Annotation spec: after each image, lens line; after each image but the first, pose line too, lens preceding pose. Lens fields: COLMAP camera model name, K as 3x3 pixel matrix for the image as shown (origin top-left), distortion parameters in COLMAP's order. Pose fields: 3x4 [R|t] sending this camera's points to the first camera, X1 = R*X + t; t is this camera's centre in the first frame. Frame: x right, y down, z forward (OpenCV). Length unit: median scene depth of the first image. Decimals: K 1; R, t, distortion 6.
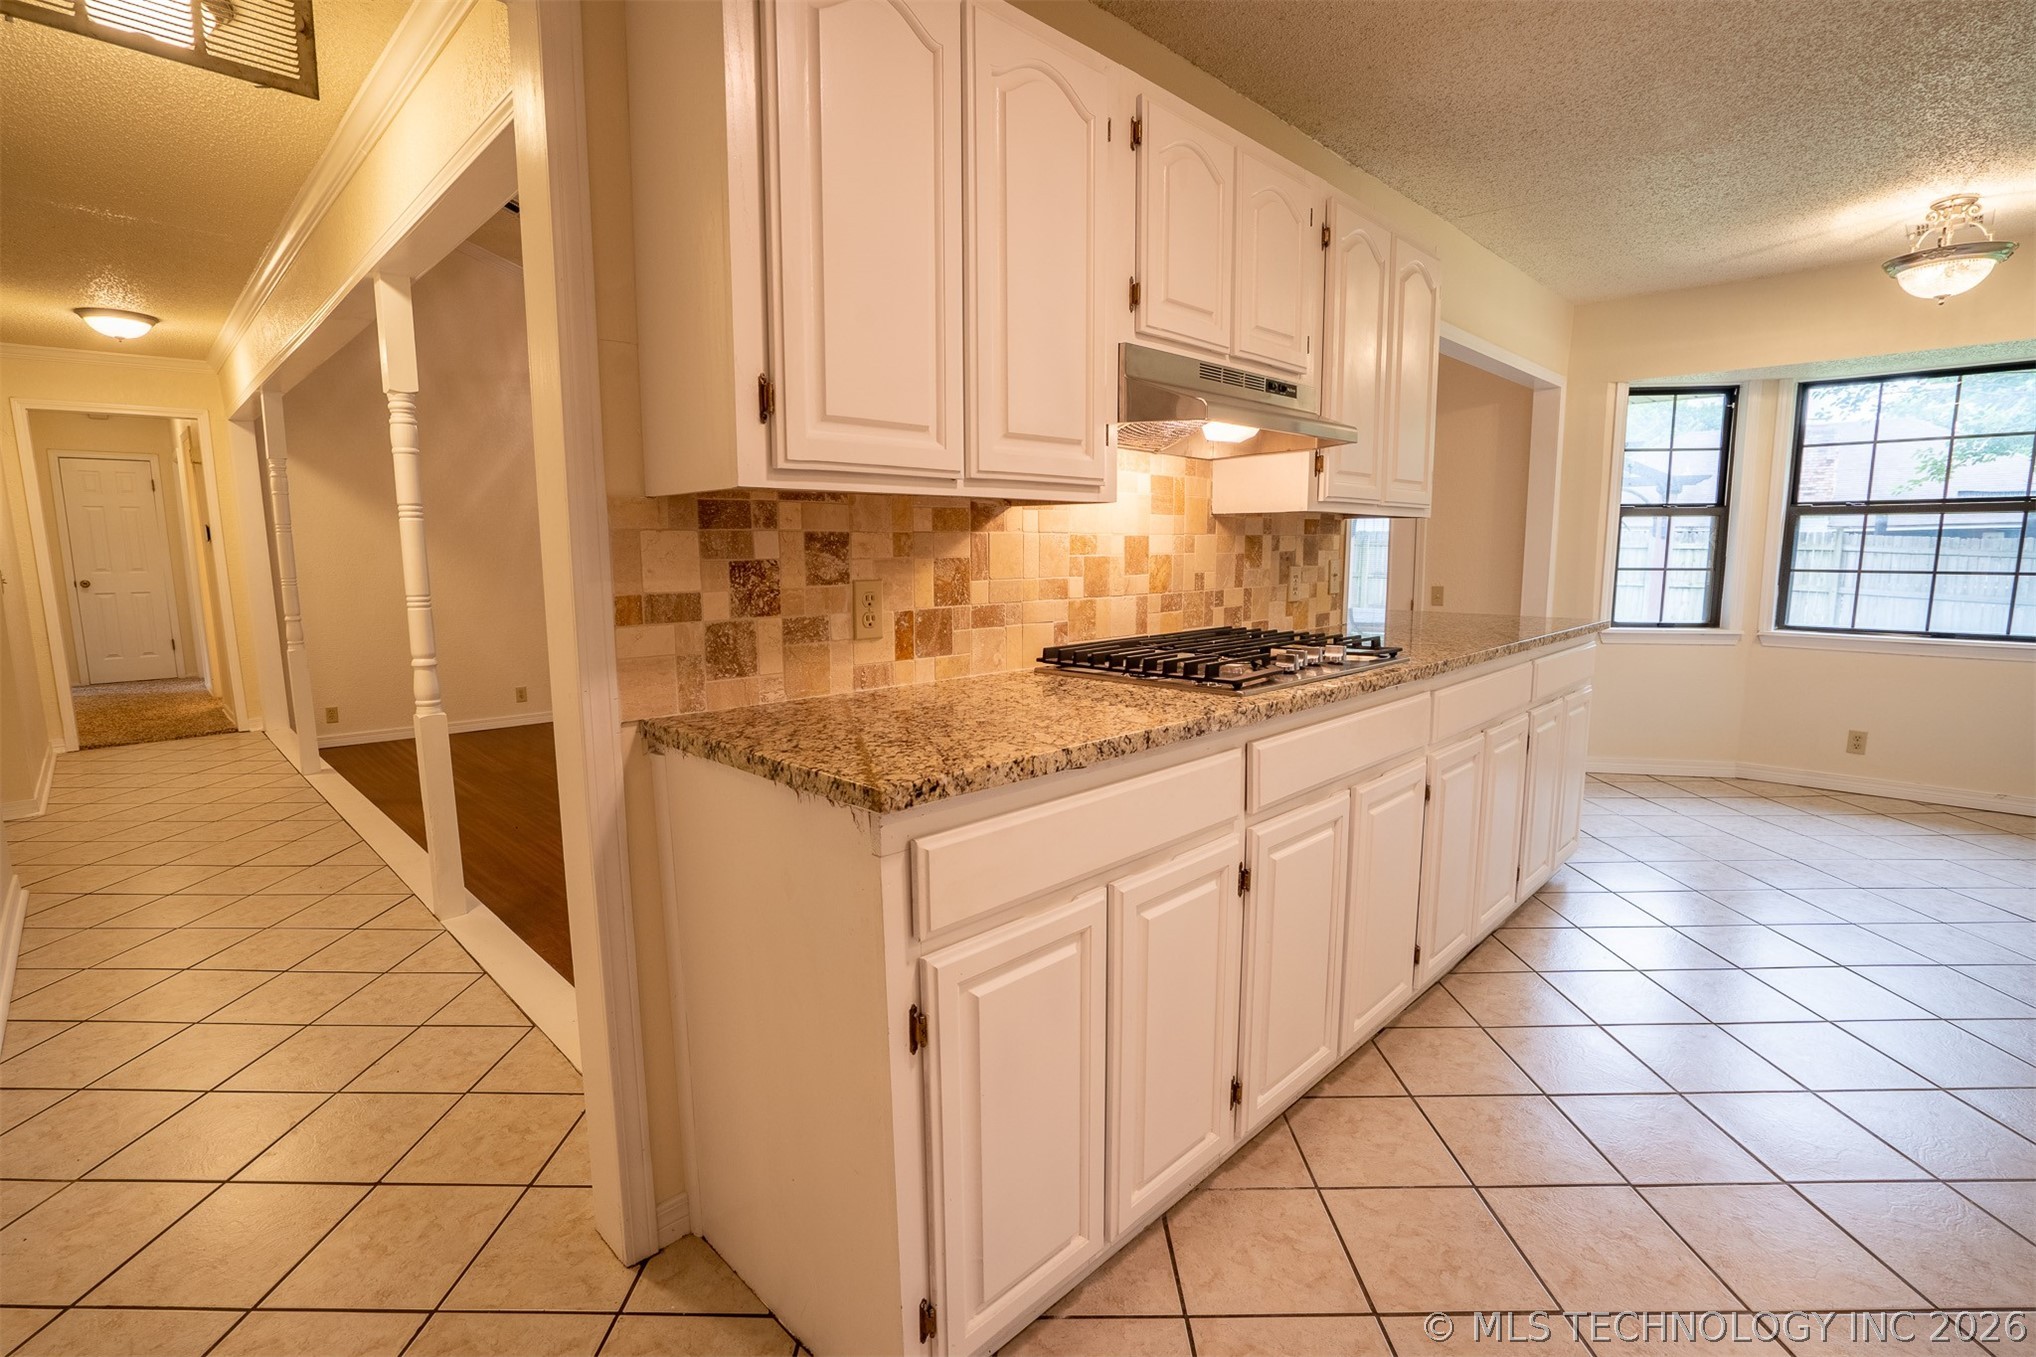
lens RADIAL K [[948.7, 0, 997.4], [0, 948.7, 679.1], [0, 0, 1]] dist [-0.053184, 0.015736]
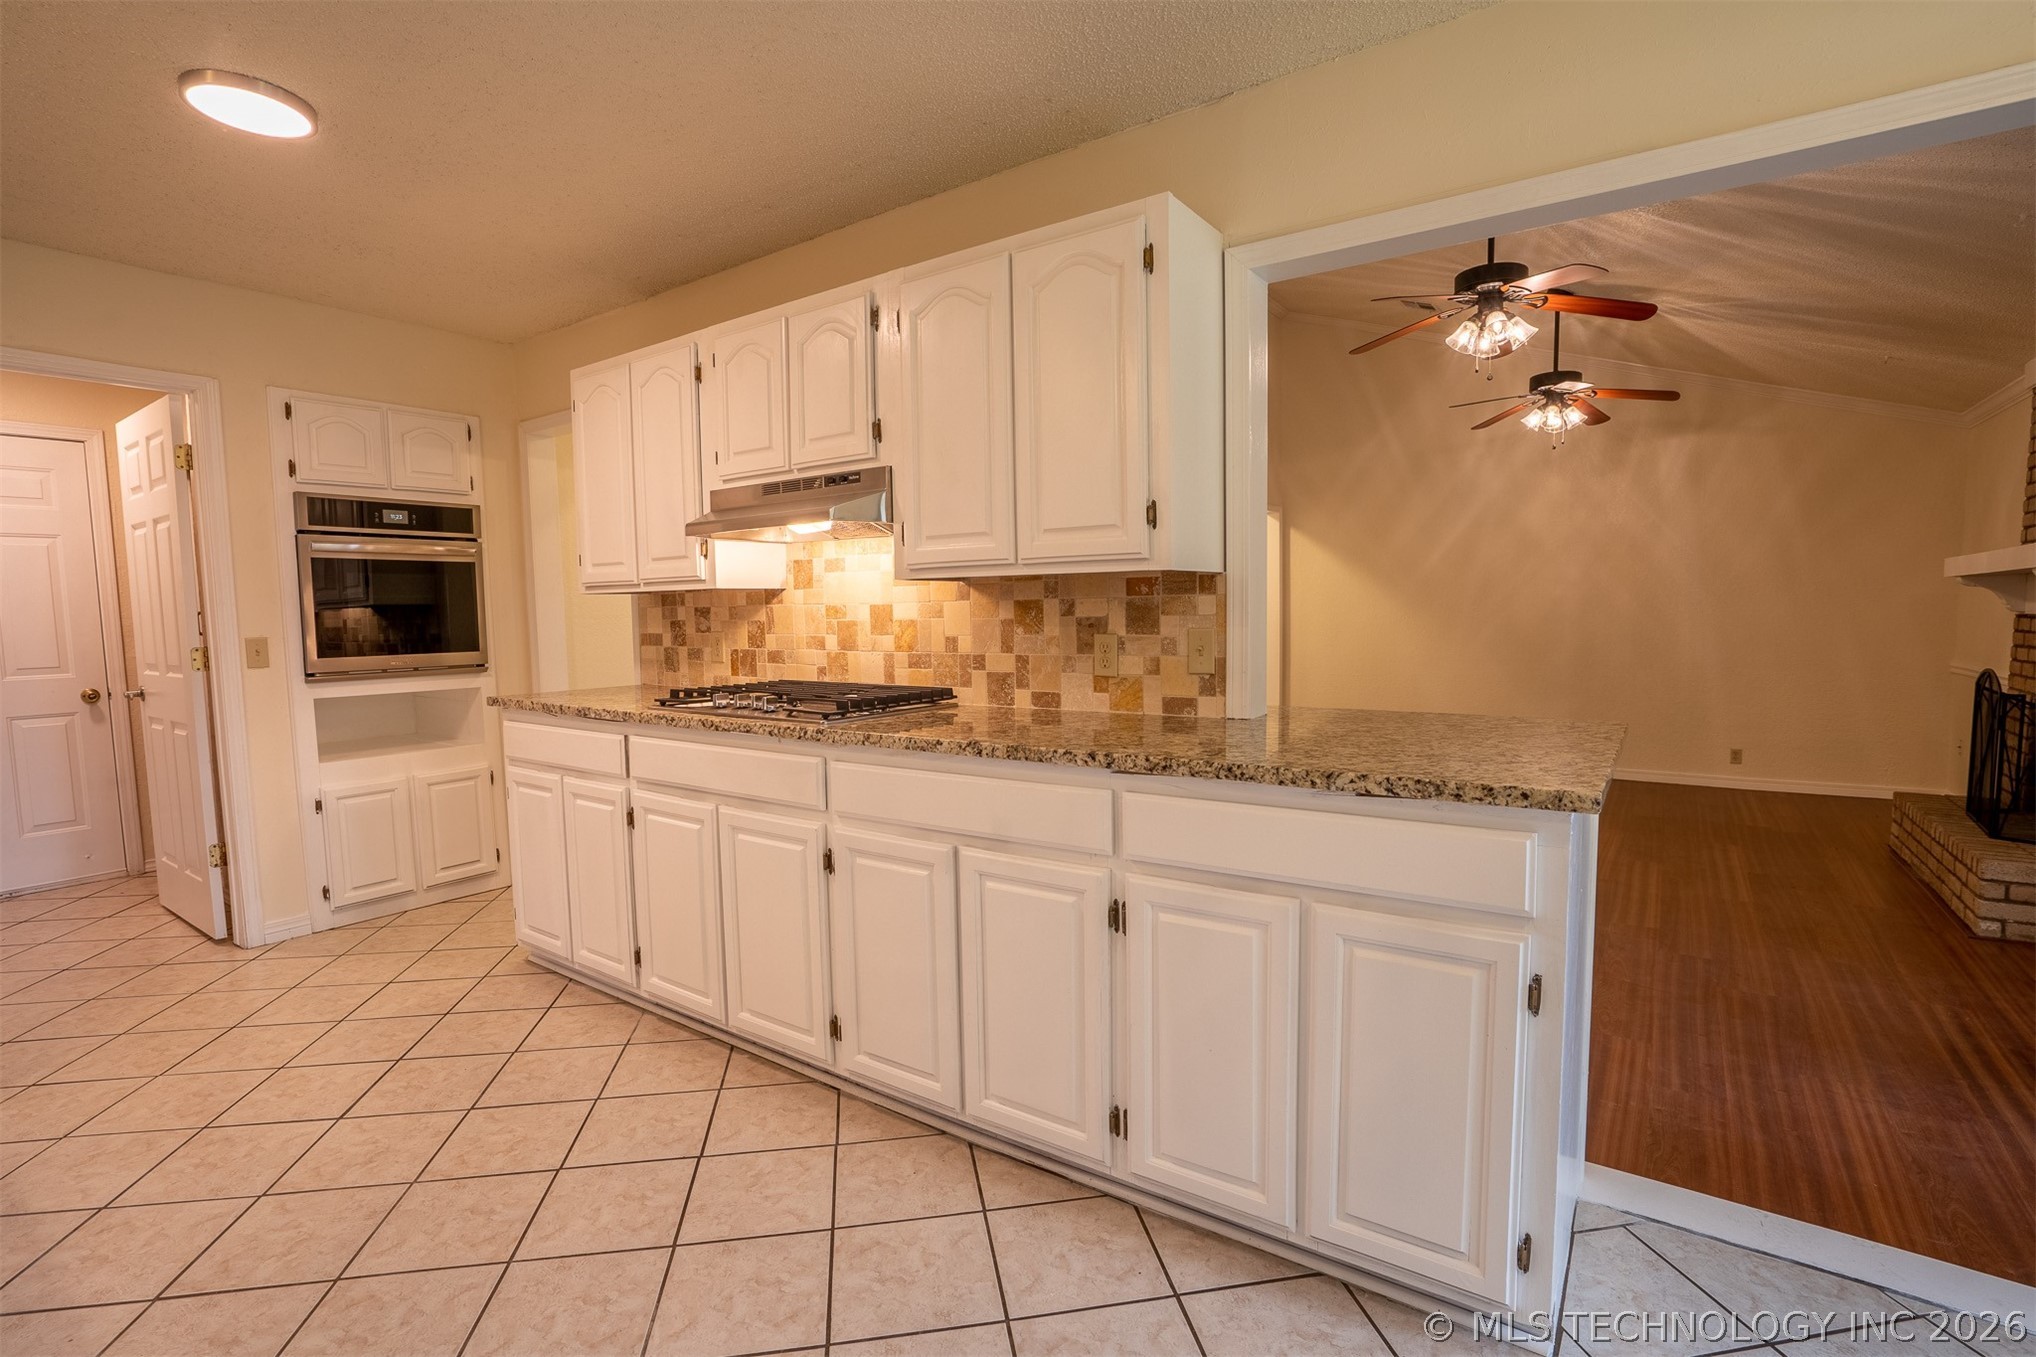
lens RADIAL K [[948.7, 0, 1016.4], [0, 948.7, 681.2], [0, 0, 1]] dist [-0.053184, 0.015736]
pose [[0.169969, 0.078869, -0.982288, 1.309170], [-0.124857, 0.990483, 0.057922, -0.135140], [0.977508, 0.112801, 0.178199, 0.892803]]
